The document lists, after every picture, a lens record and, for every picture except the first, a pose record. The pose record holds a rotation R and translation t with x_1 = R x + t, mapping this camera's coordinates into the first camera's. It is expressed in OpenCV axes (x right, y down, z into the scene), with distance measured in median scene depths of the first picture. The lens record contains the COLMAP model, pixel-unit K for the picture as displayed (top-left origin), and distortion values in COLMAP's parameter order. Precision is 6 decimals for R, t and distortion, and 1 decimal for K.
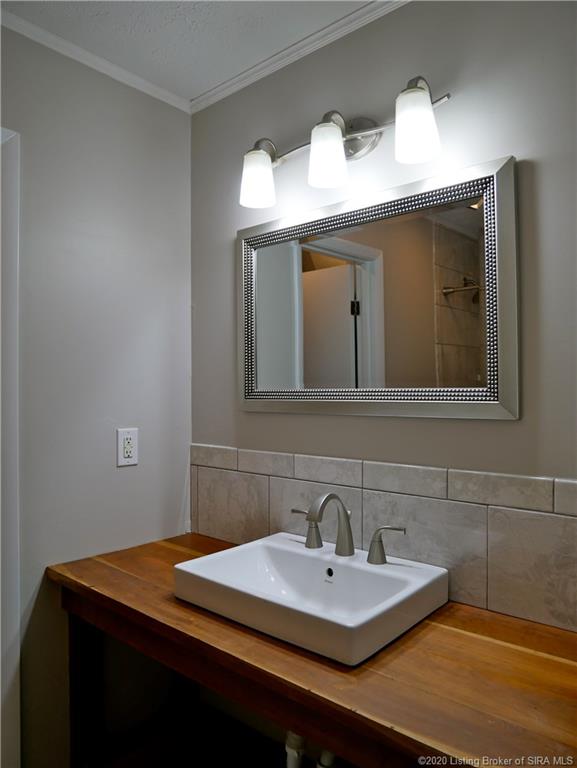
lens RADIAL K [[553.8, 0, 288.5], [0, 553.8, 384.0], [0, 0, 1]] dist [-0.052463, 0.028040]
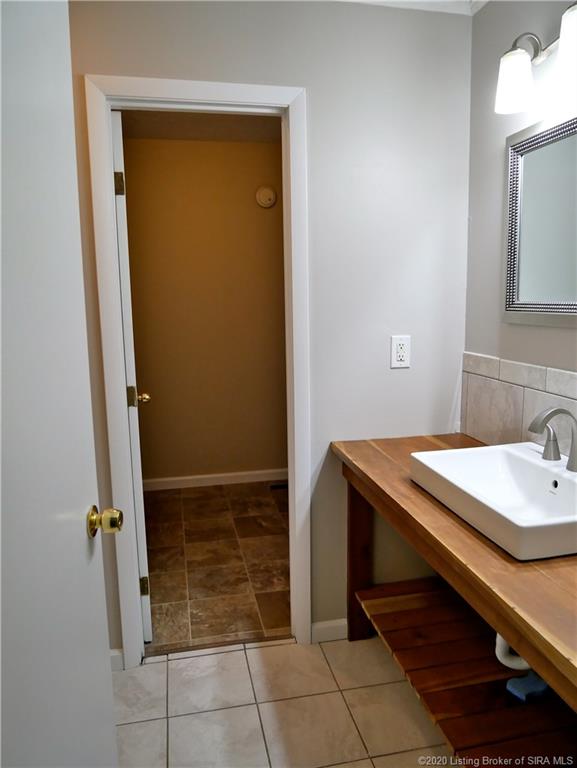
lens RADIAL K [[553.8, 0, 288.5], [0, 553.8, 384.0], [0, 0, 1]] dist [-0.052463, 0.028040]
pose [[0.799899, 0.085293, -0.594042, 0.230586], [0.018283, 0.985926, 0.166178, -0.016415], [0.599856, -0.143787, 0.787082, -0.061025]]
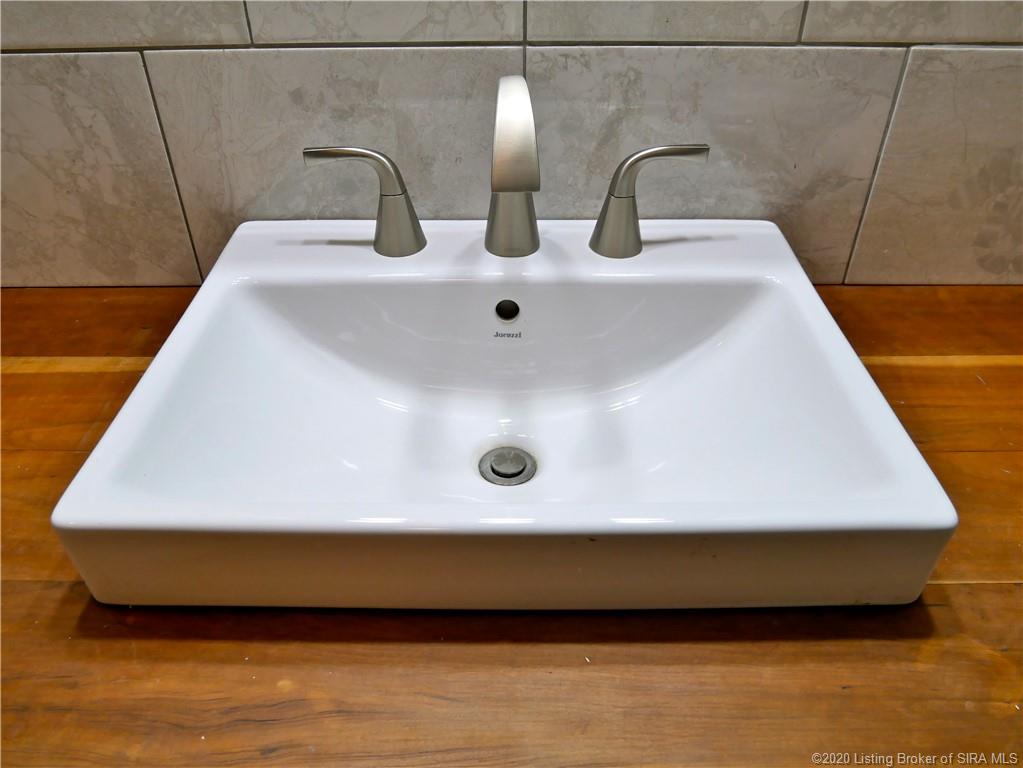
lens RADIAL K [[758.0, 0, 511.5], [0, 758.0, 384.0], [0, 0, 1]] dist [-0.050815, 0.025970]
pose [[0.754465, -0.392964, 0.525701, -0.170894], [-0.003351, 0.798641, 0.601798, 0.075011], [-0.656332, -0.455797, 0.601230, 0.590961]]
